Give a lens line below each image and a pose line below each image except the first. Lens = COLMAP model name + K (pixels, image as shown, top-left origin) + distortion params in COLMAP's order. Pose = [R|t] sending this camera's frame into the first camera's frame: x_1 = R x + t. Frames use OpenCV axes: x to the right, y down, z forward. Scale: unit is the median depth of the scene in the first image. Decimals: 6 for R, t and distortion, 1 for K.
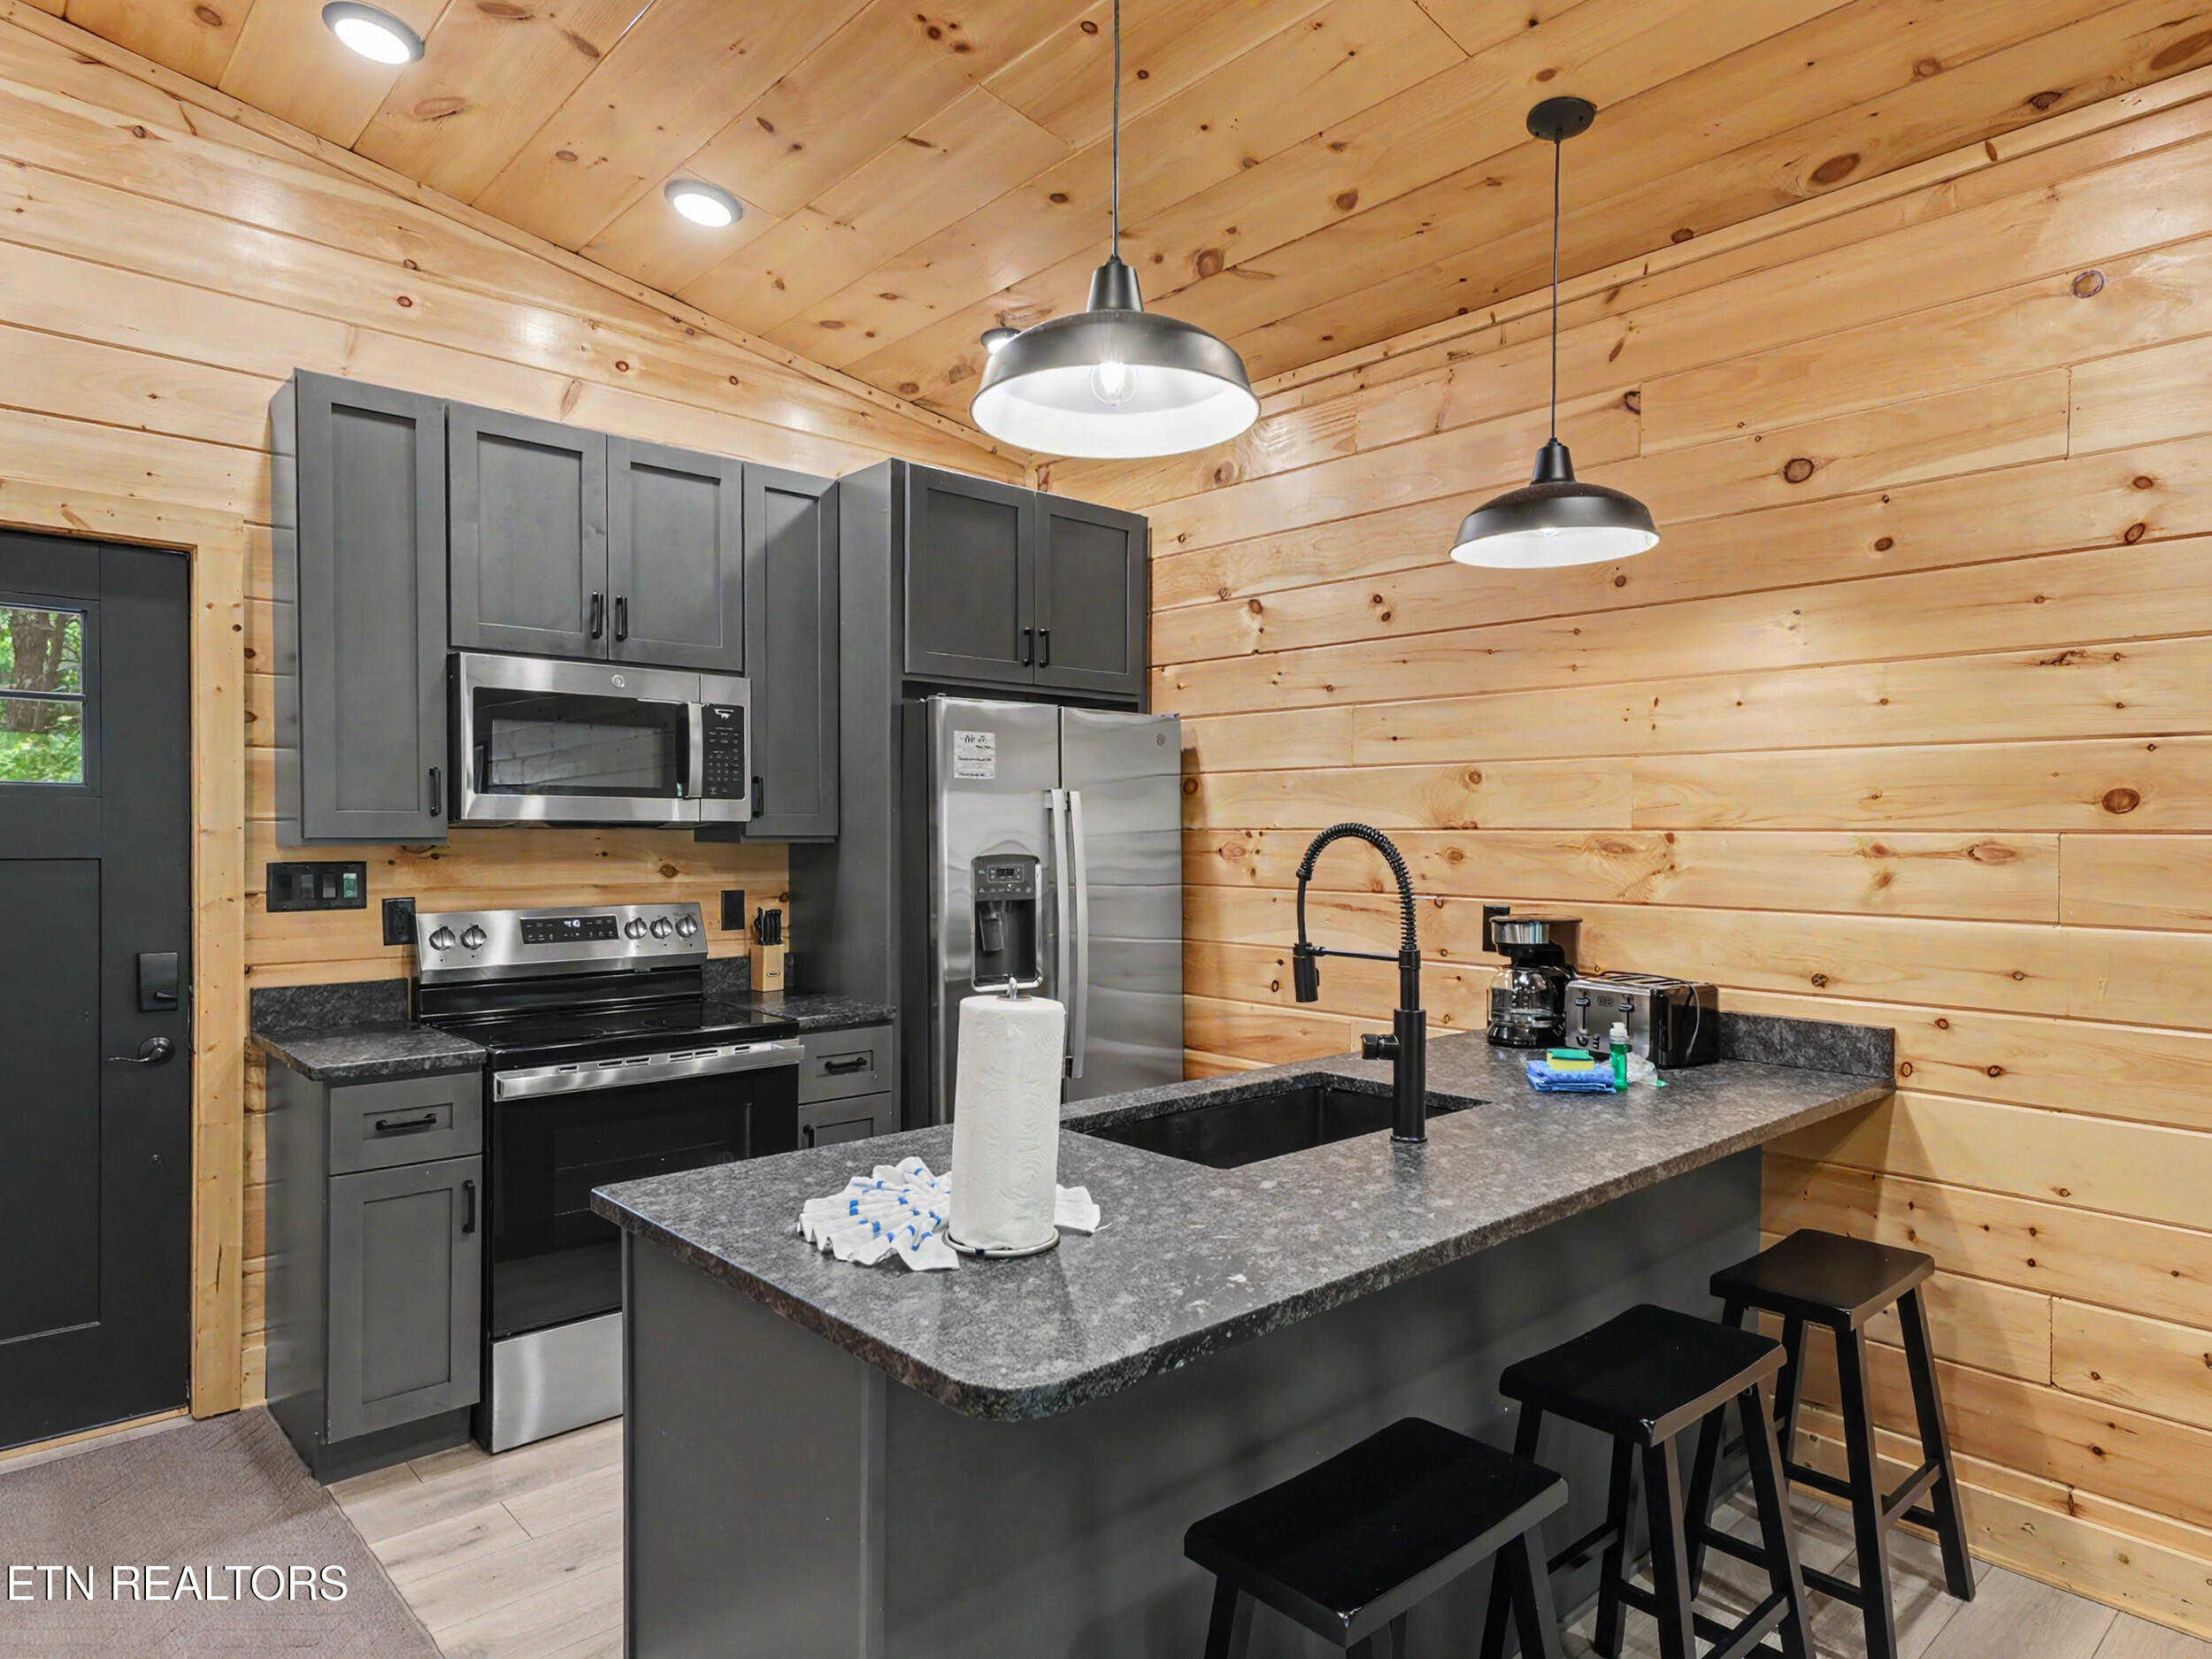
lens RADIAL K [[1308.9, 0, 1107.5], [0, 1308.9, 838.3], [0, 0, 1]] dist [0.012891, 0.001882]
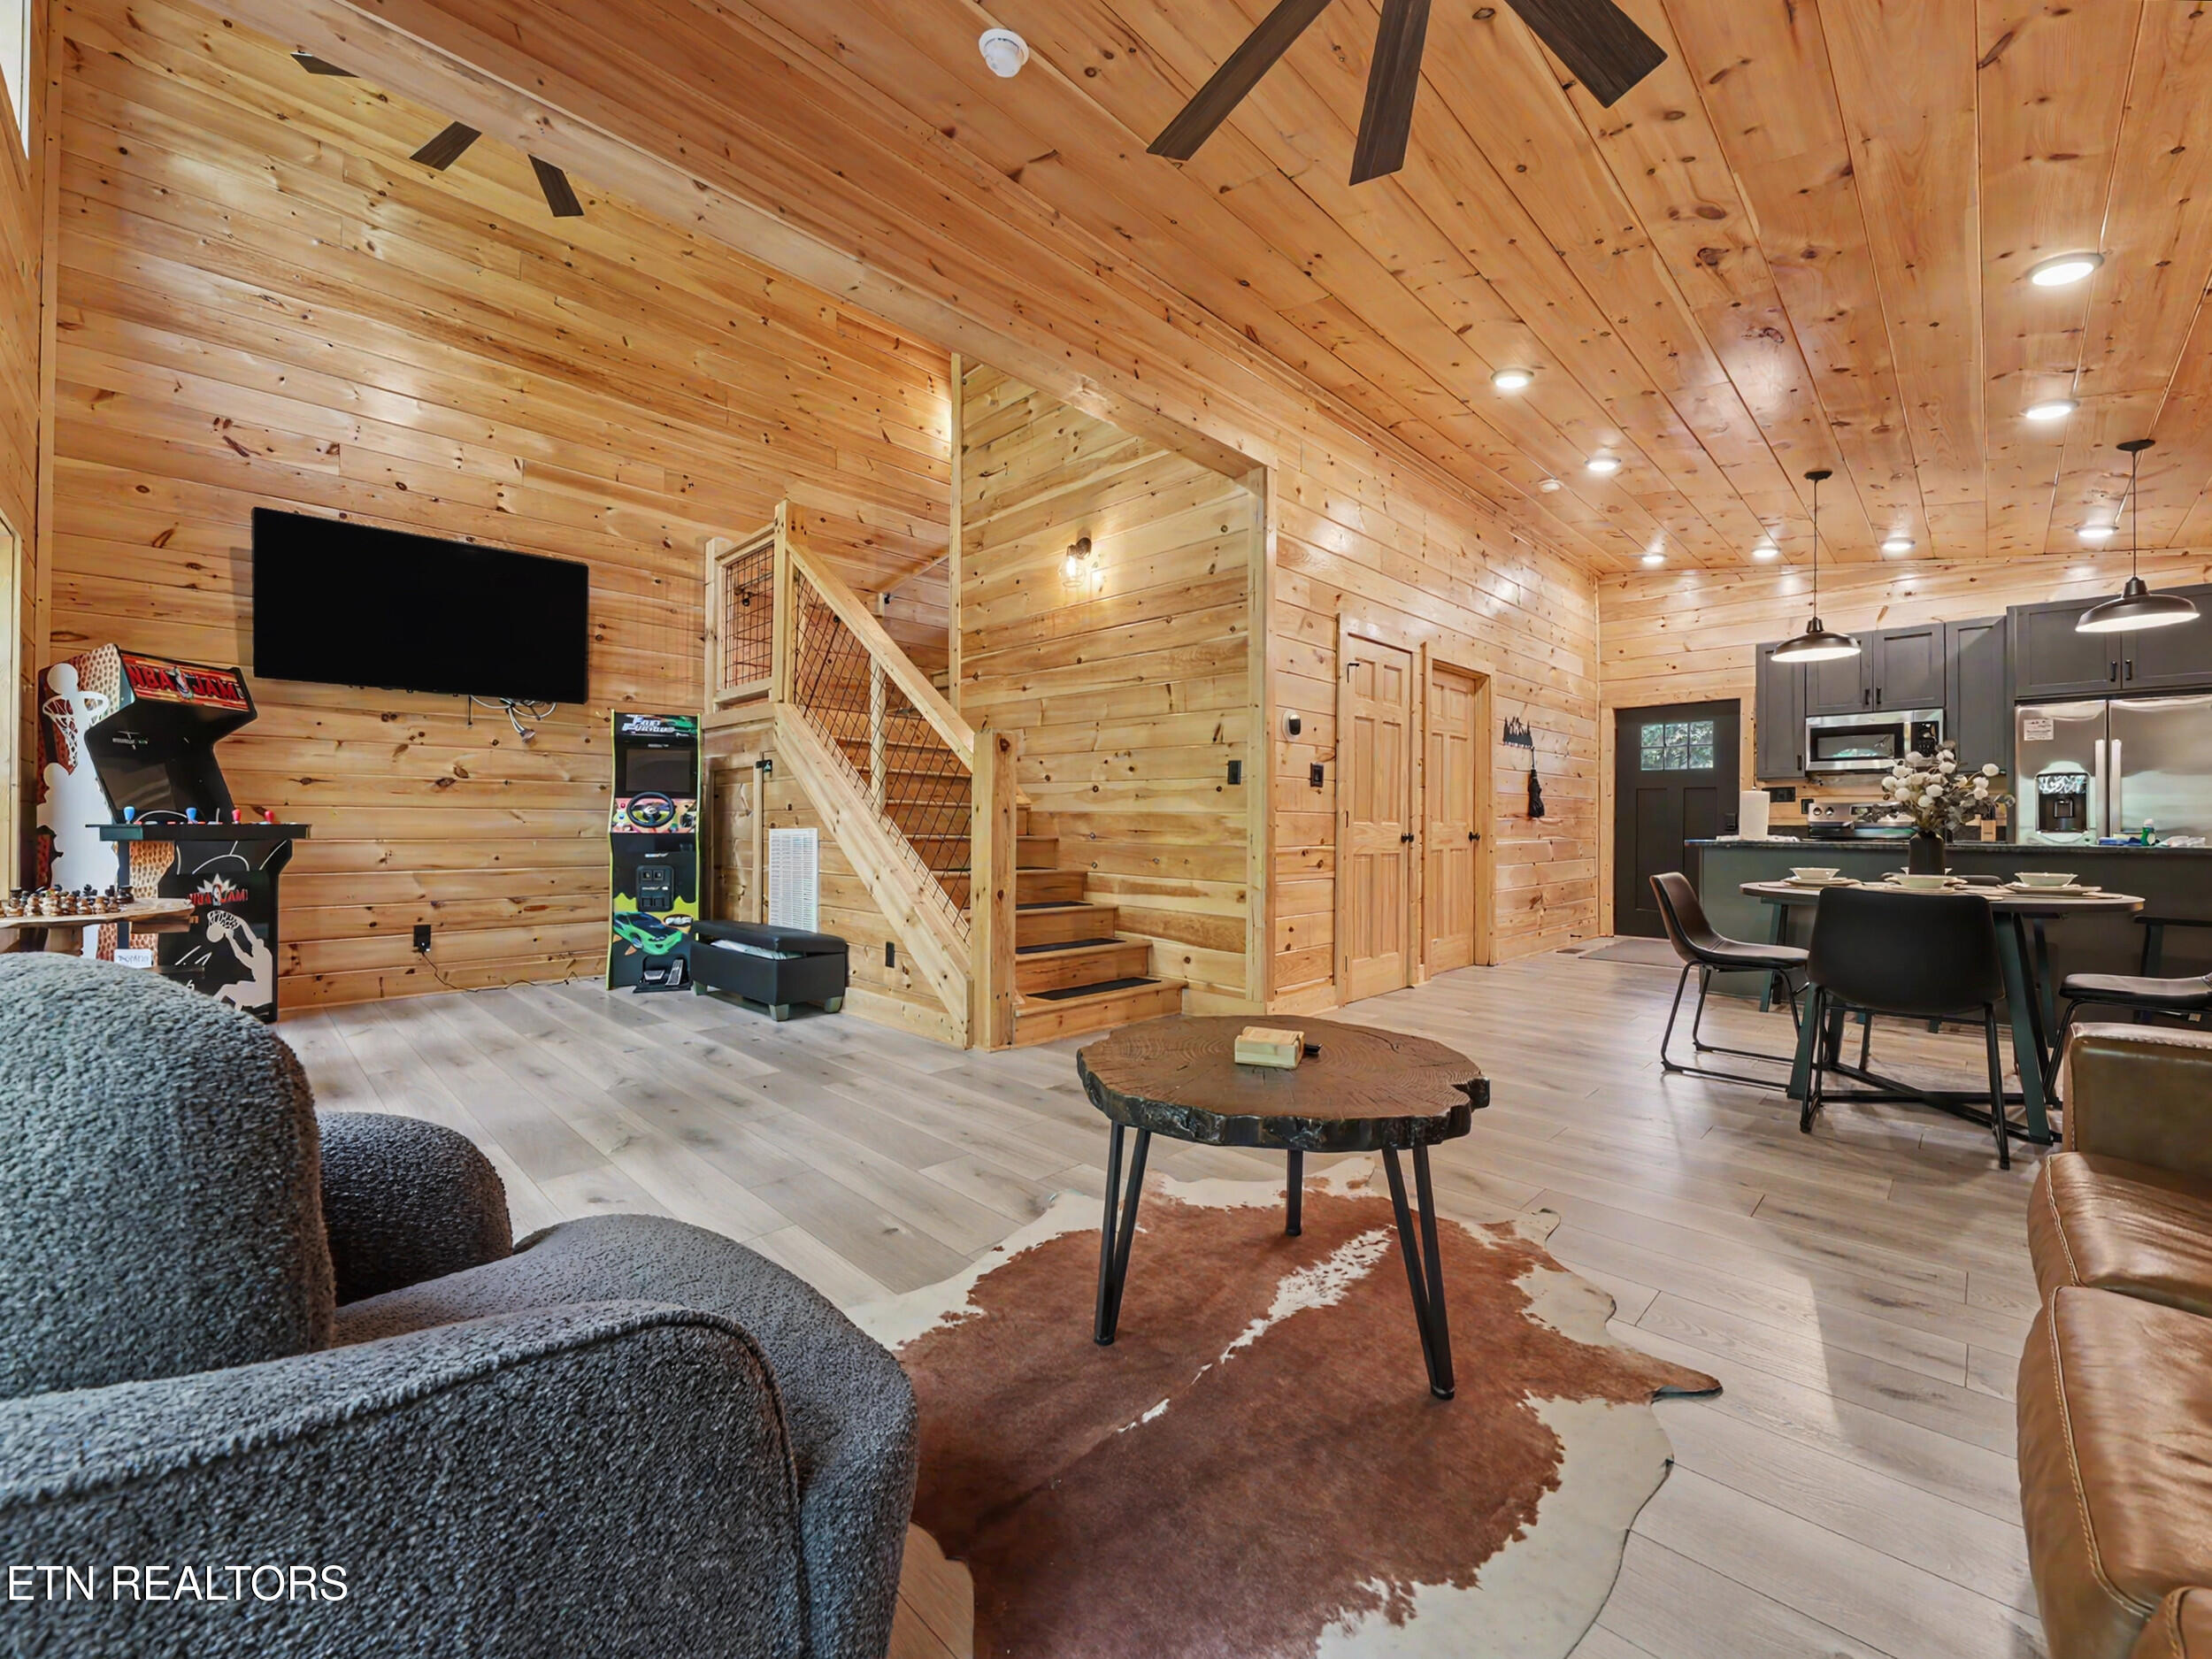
lens RADIAL K [[891.8, 0, 1096.8], [0, 891.8, 821.2], [0, 0, 1]] dist [0.006924, -0.003589]
pose [[0.047251, -0.009336, -0.998839, 1.404882], [-0.011664, 0.999883, -0.009897, 0.132952], [0.998815, 0.012118, 0.047137, -0.719258]]
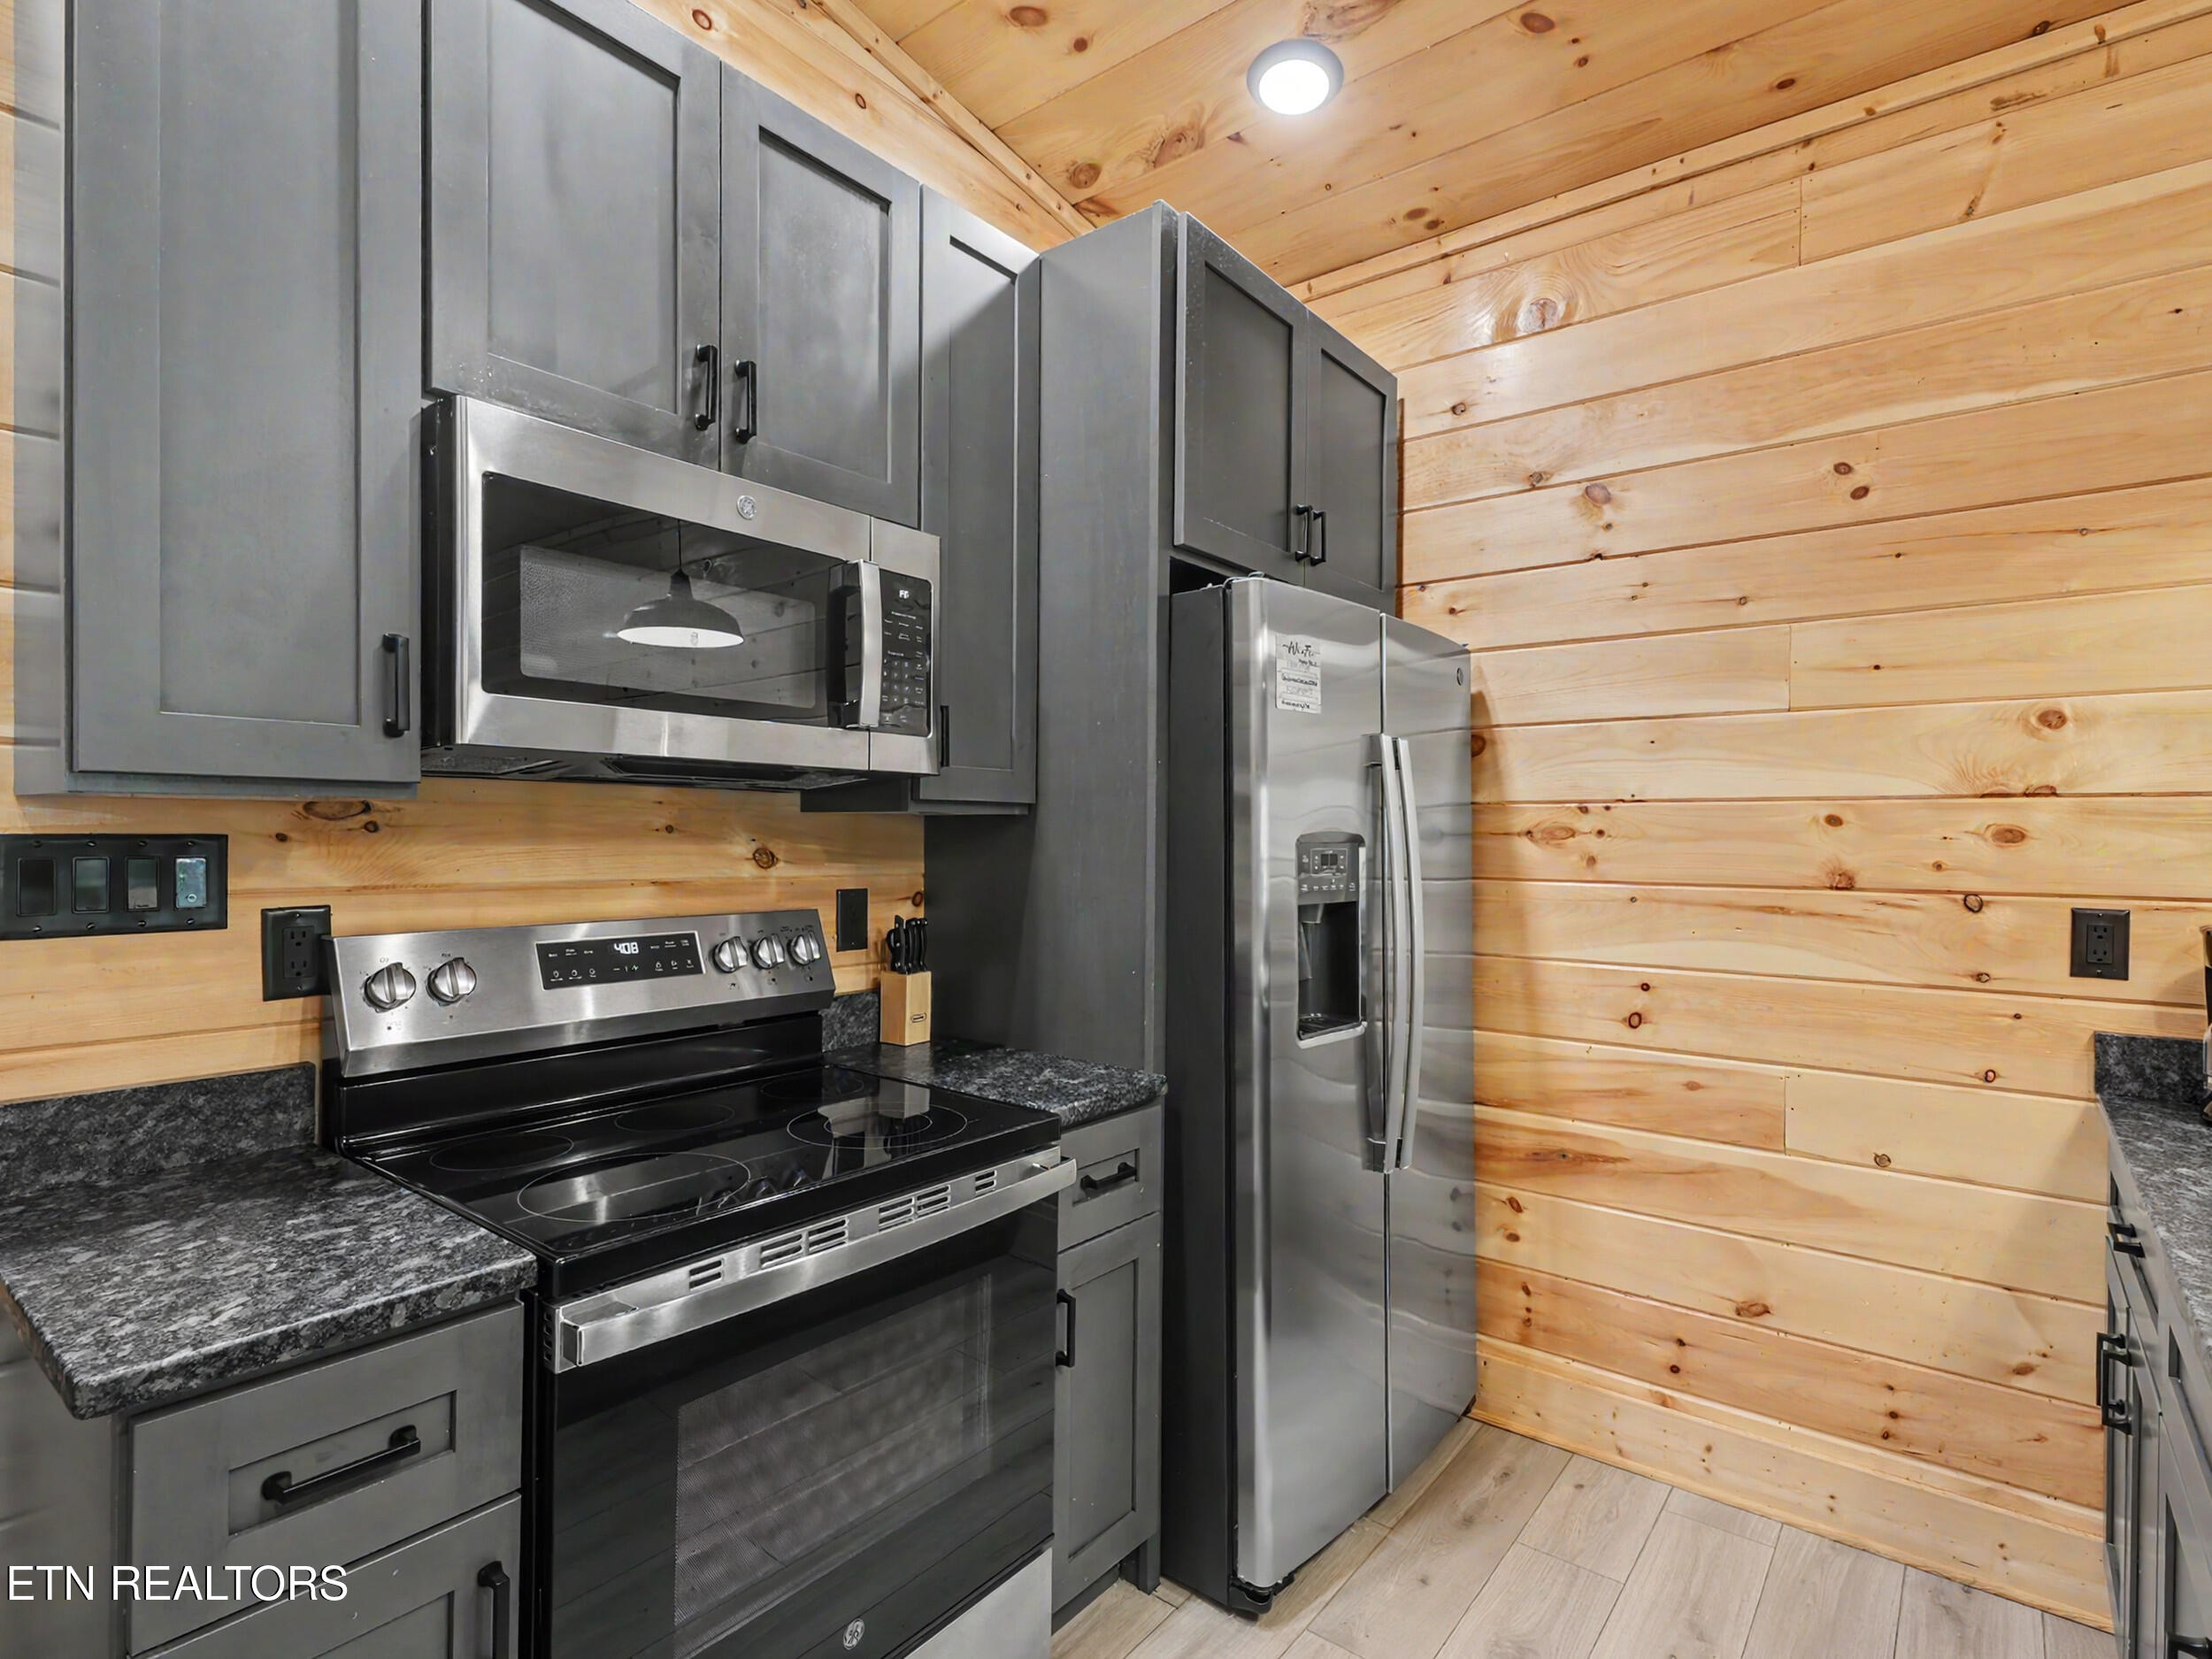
lens RADIAL K [[1119.5, 0, 1107.6], [0, 1119.5, 828.6], [0, 0, 1]] dist [0.014496, -0.003795]
pose [[0.986289, 0.005200, 0.164948, -0.289176], [-0.003411, 0.999932, -0.011129, 0.017893], [-0.164994, 0.010414, 0.986240, 0.494971]]
